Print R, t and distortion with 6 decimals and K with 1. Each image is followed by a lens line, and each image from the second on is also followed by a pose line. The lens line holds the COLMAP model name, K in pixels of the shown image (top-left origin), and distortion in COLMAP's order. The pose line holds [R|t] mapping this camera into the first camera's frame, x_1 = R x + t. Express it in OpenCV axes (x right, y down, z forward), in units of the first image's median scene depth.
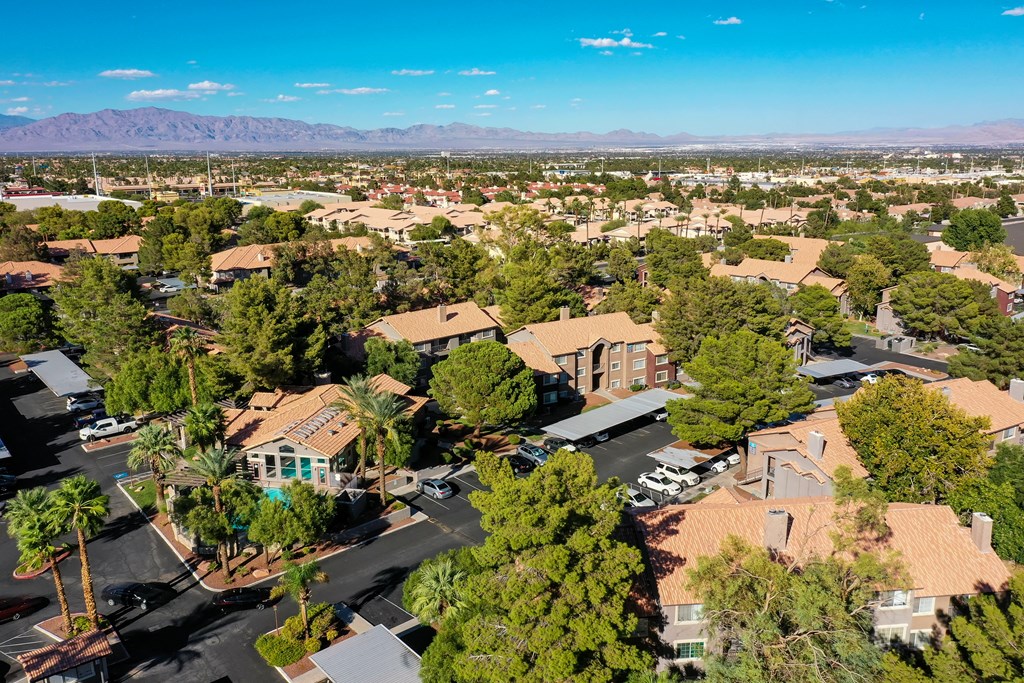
lens RADIAL K [[800.0, 0, 512.0], [0, 800.0, 341.5], [0, 0, 1]] dist [0.008728, -0.000444]
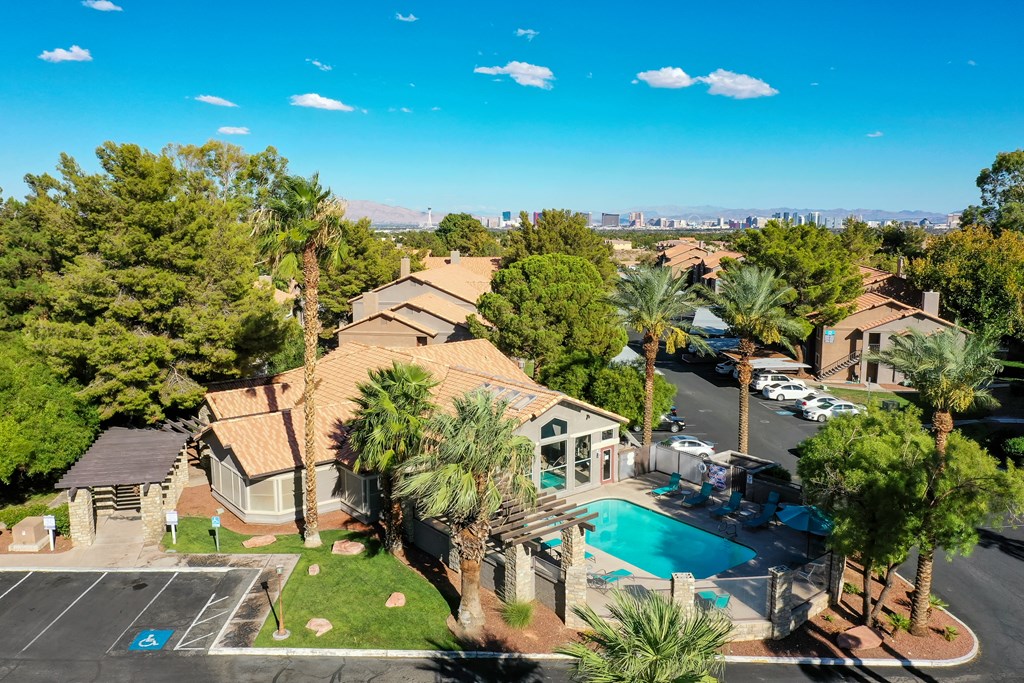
lens RADIAL K [[800.0, 0, 512.0], [0, 800.0, 341.5], [0, 0, 1]] dist [0.008728, -0.000444]
pose [[0.632099, -0.109621, 0.767095, -0.652740], [0.184487, 0.982767, -0.011579, 0.083933], [-0.752606, 0.148838, 0.641430, 0.694577]]
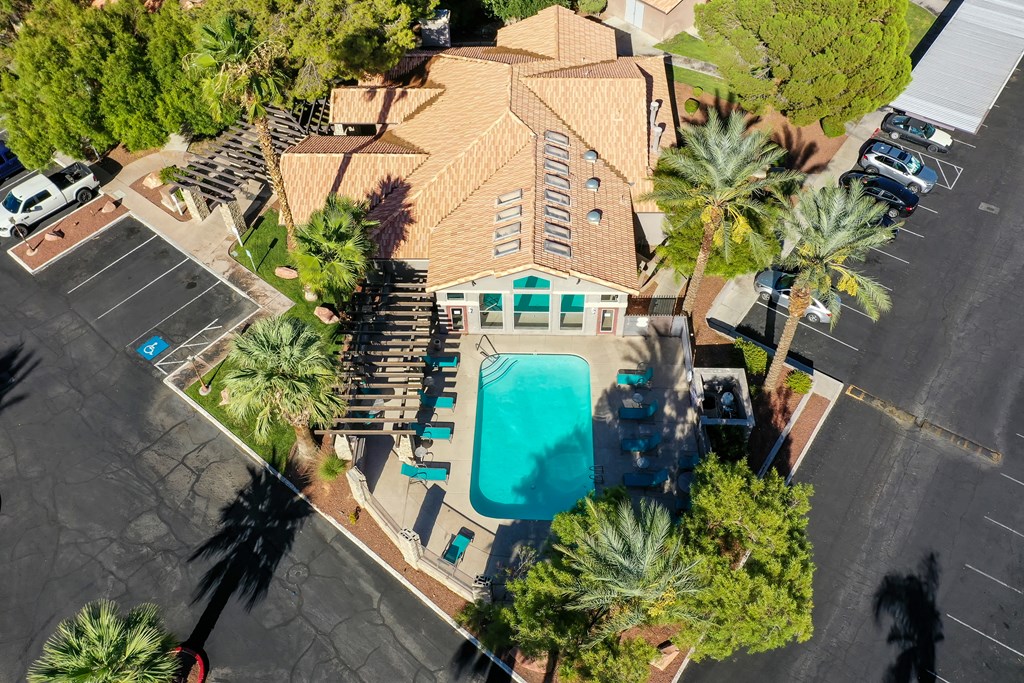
lens RADIAL K [[800.0, 0, 512.0], [0, 800.0, 341.5], [0, 0, 1]] dist [0.008728, -0.000444]
pose [[0.983669, -0.142742, 0.109636, -0.342719], [0.052193, 0.809179, 0.585239, -0.105518], [-0.172254, -0.569959, 0.803415, 0.607239]]
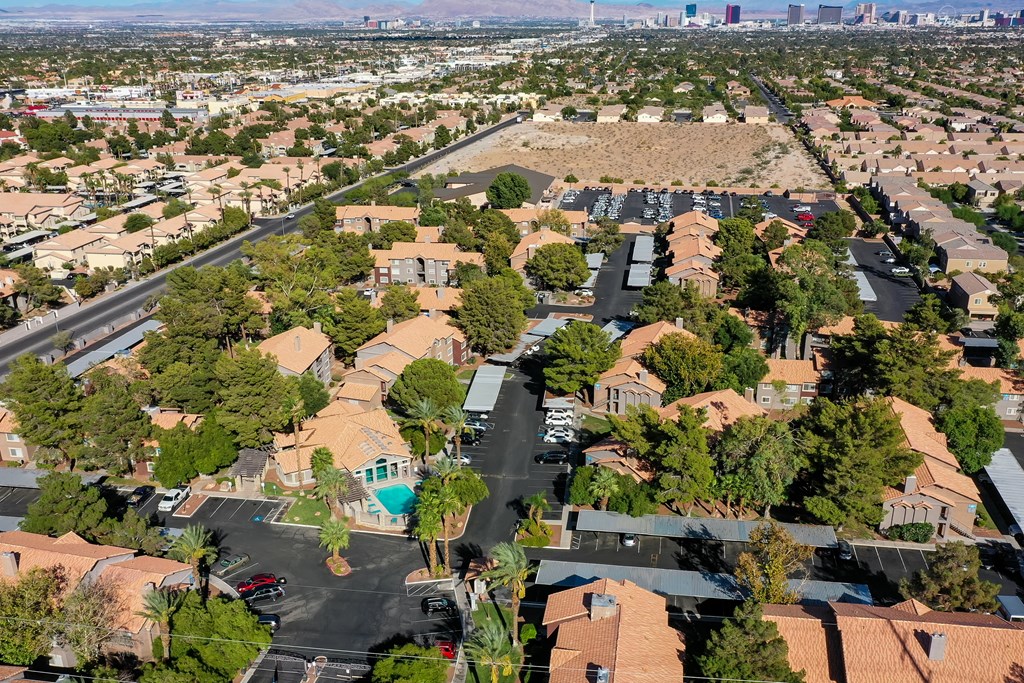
lens RADIAL K [[967.3, 0, 512.0], [0, 967.3, 341.5], [0, 0, 1]] dist [-0.001546, -0.001832]
pose [[0.759426, -0.203795, 0.617851, -1.135911], [0.159362, 0.979012, 0.127043, -0.263802], [-0.630774, 0.001982, 0.775964, -0.520919]]
